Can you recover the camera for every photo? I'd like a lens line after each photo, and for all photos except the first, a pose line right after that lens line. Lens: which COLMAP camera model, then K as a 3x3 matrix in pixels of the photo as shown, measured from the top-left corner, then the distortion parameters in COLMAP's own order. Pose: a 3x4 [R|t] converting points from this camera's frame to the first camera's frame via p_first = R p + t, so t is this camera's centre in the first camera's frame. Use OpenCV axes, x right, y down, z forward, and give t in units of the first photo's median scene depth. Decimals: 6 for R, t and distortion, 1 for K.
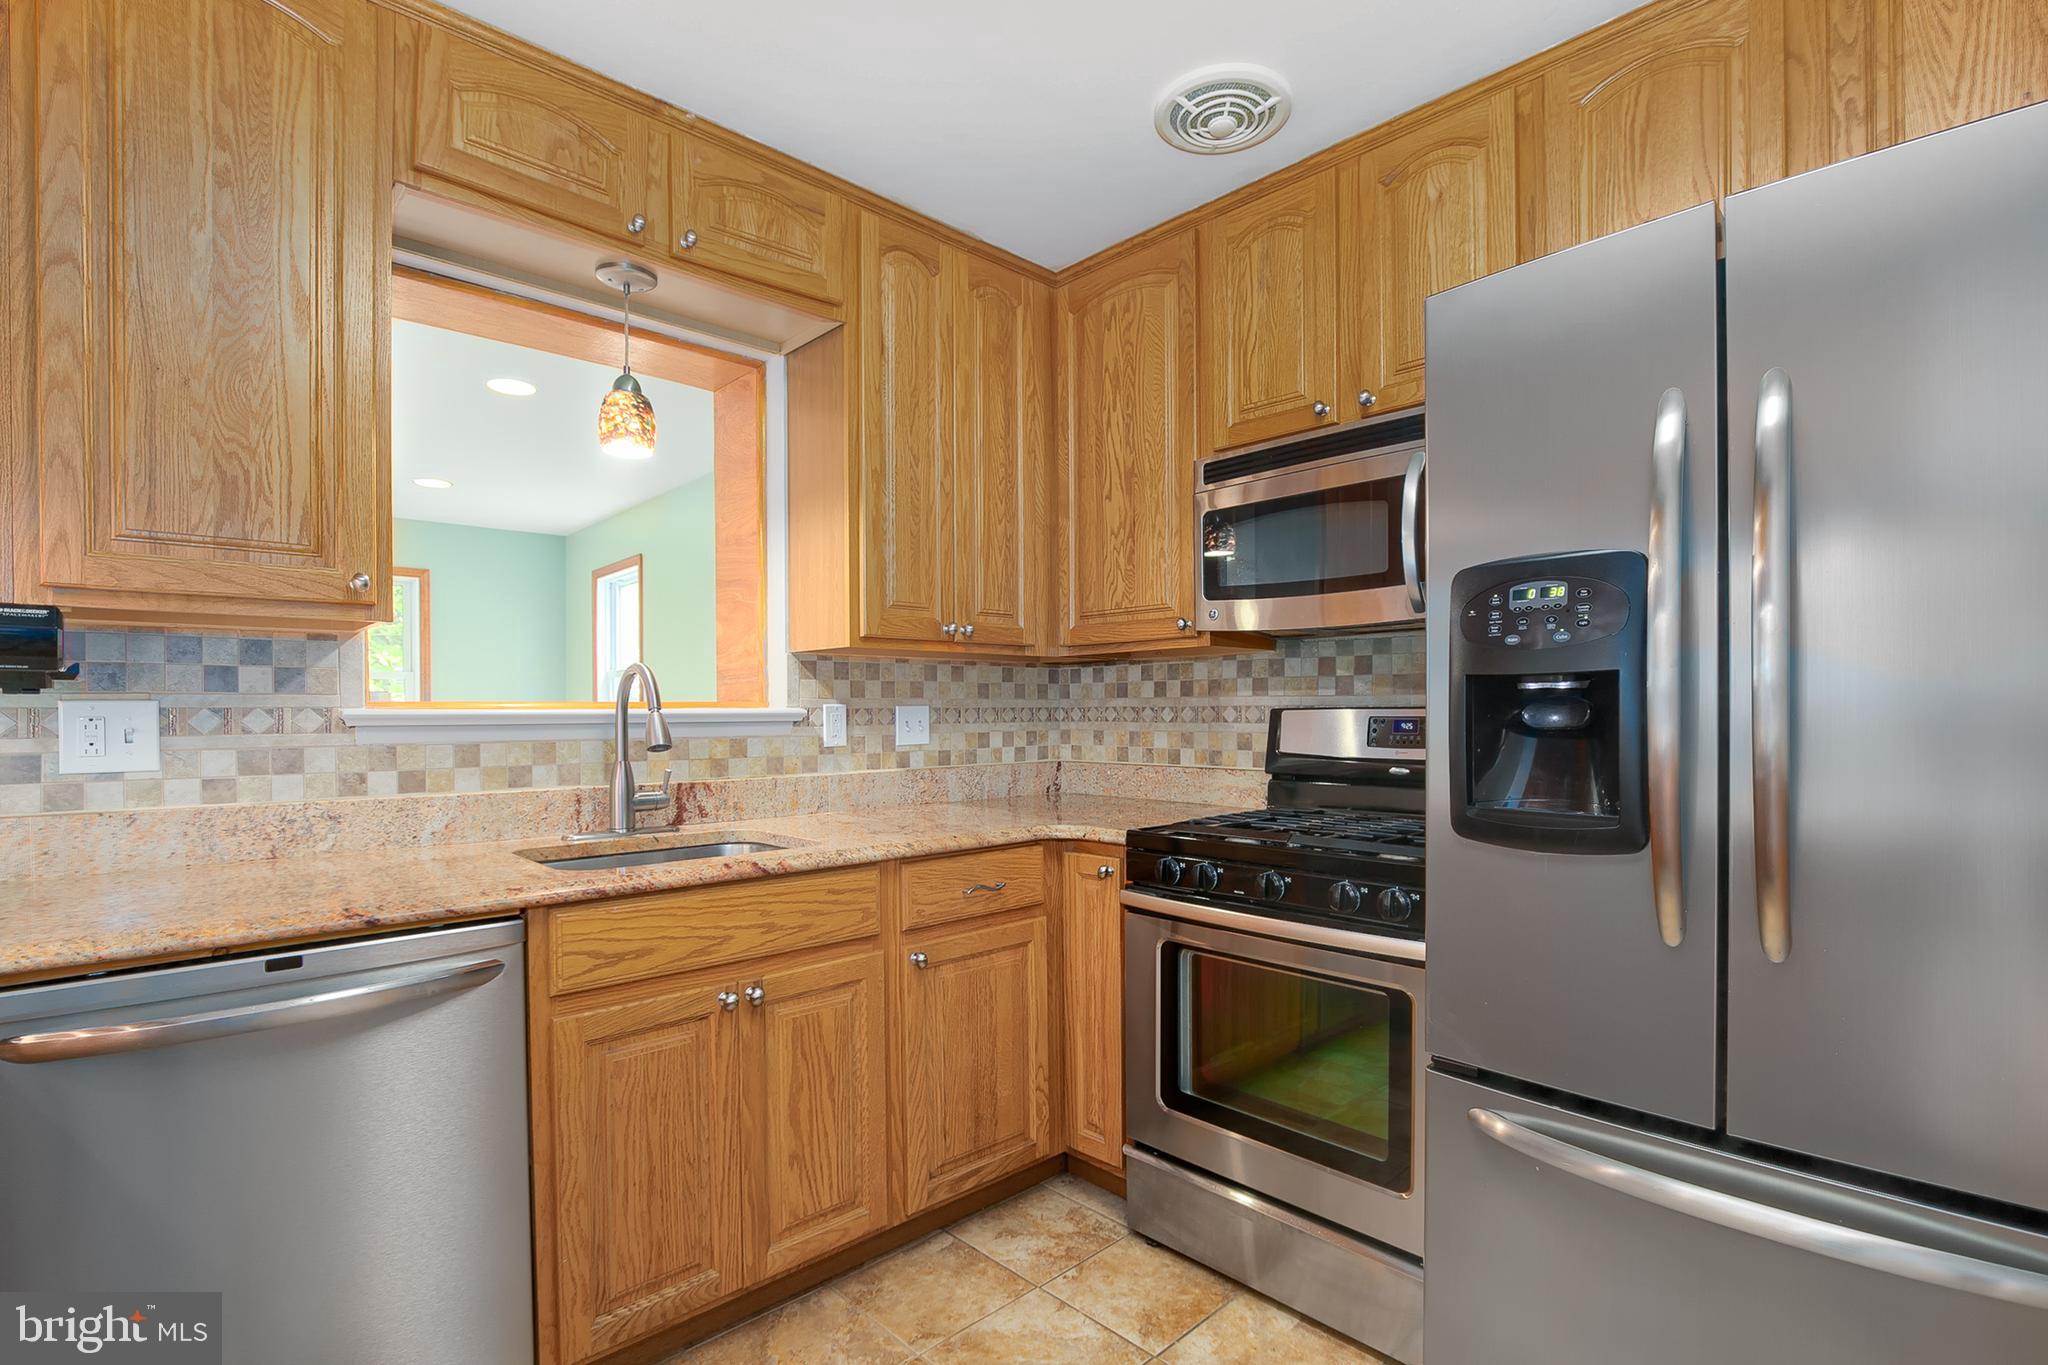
lens RADIAL K [[960.0, 0, 1031.4], [0, 960.0, 727.6], [0, 0, 1]] dist [-0.007007, -0.000692]
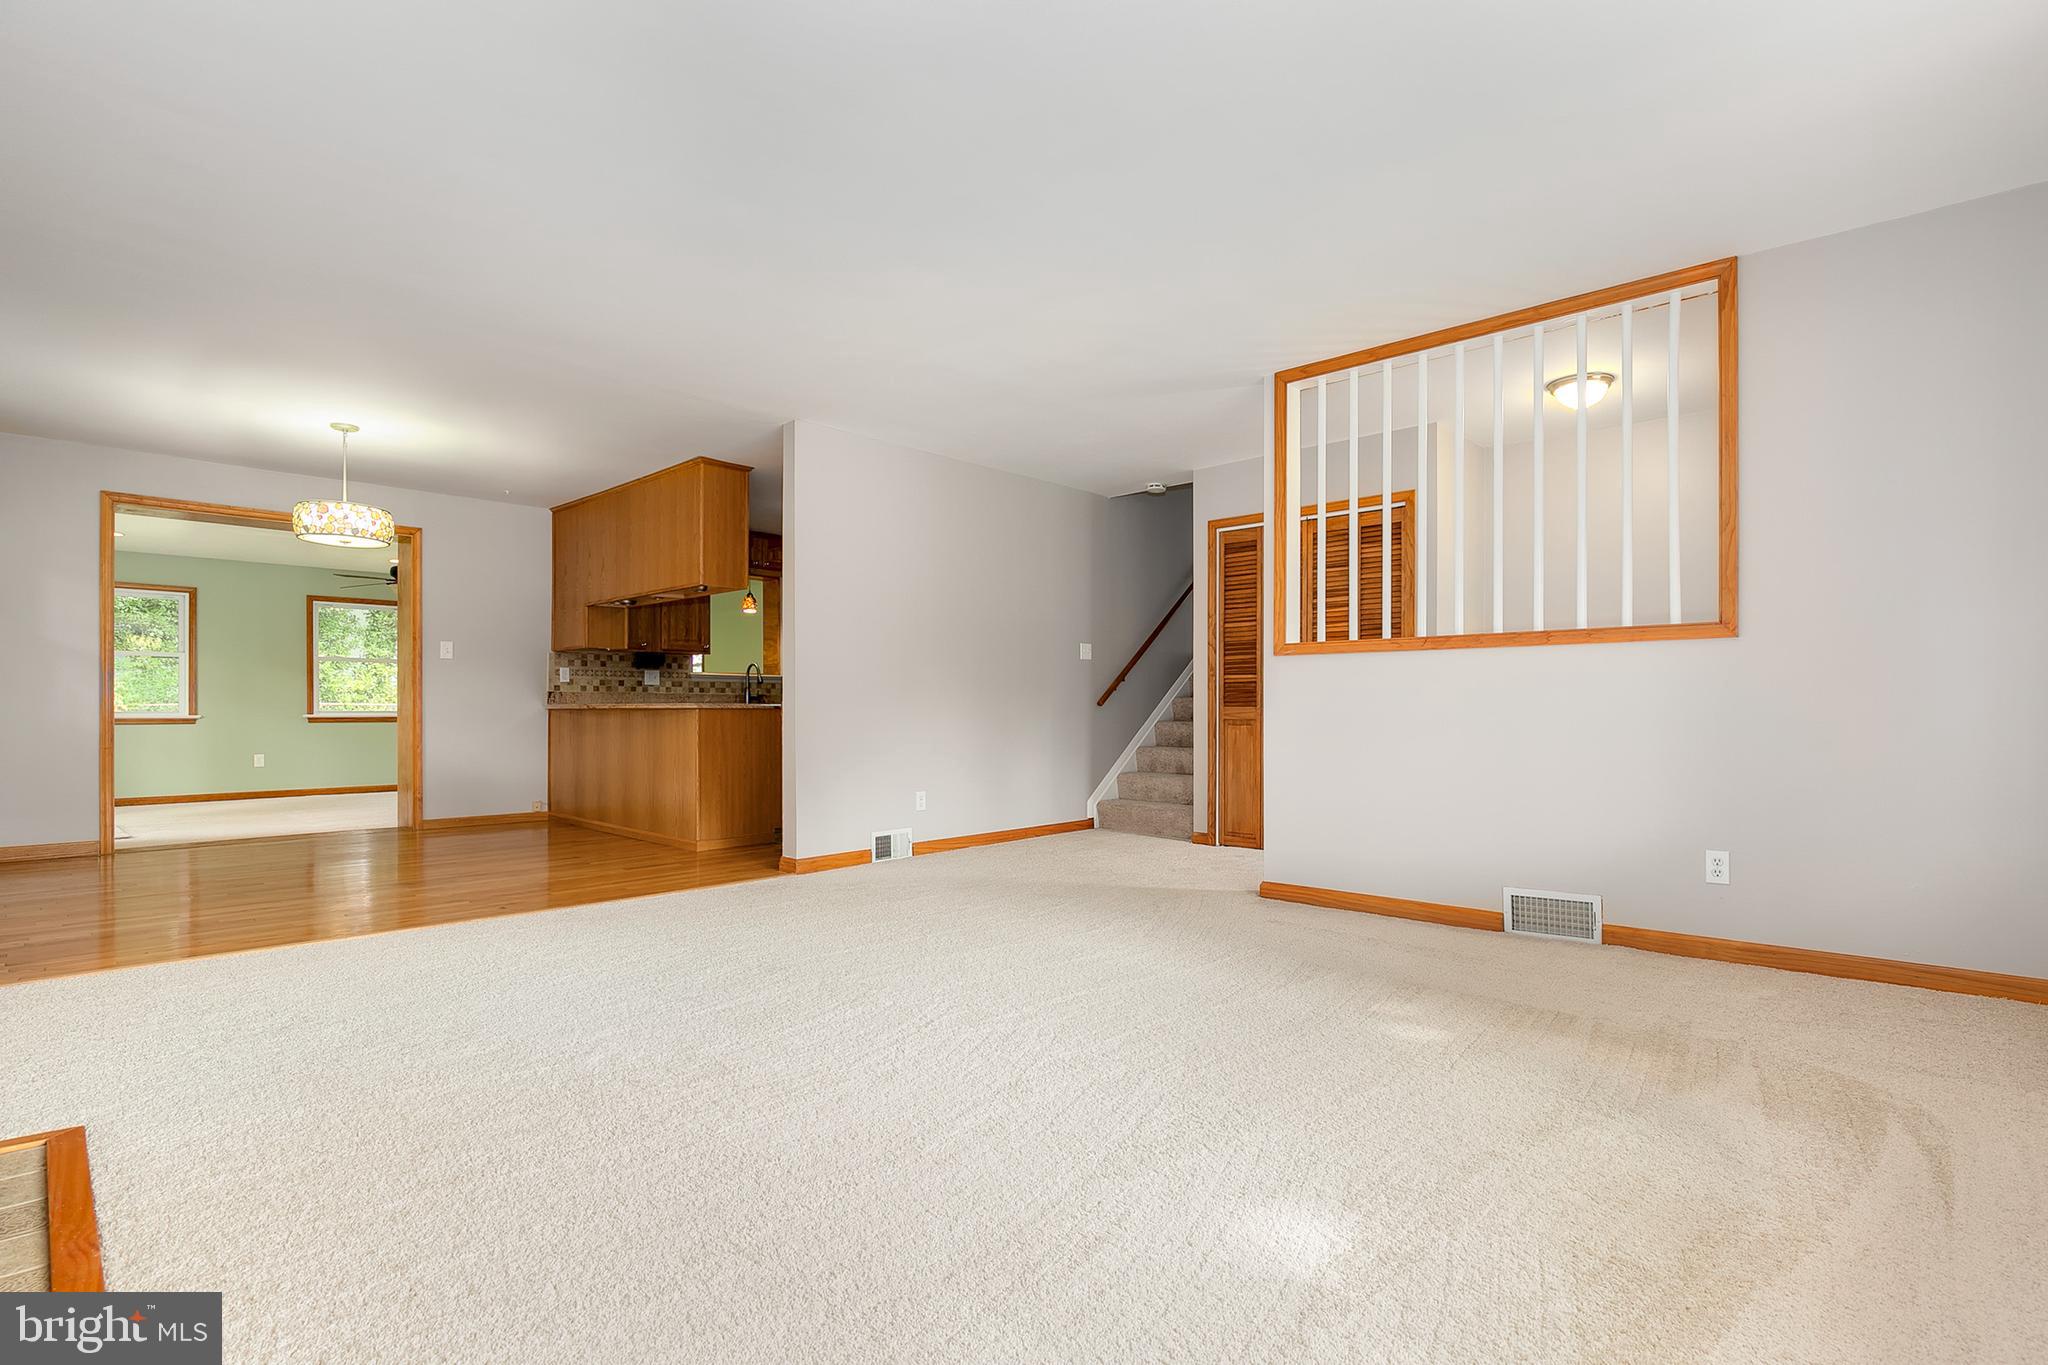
lens RADIAL K [[961.9, 0, 1047.0], [0, 961.9, 710.2], [0, 0, 1]] dist [-0.003684, 0.000302]
pose [[0.997192, 0.003192, 0.074818, 0.531715], [-0.002201, 0.999909, -0.013321, 0.184147], [-0.074854, 0.013119, 0.997108, -3.143029]]
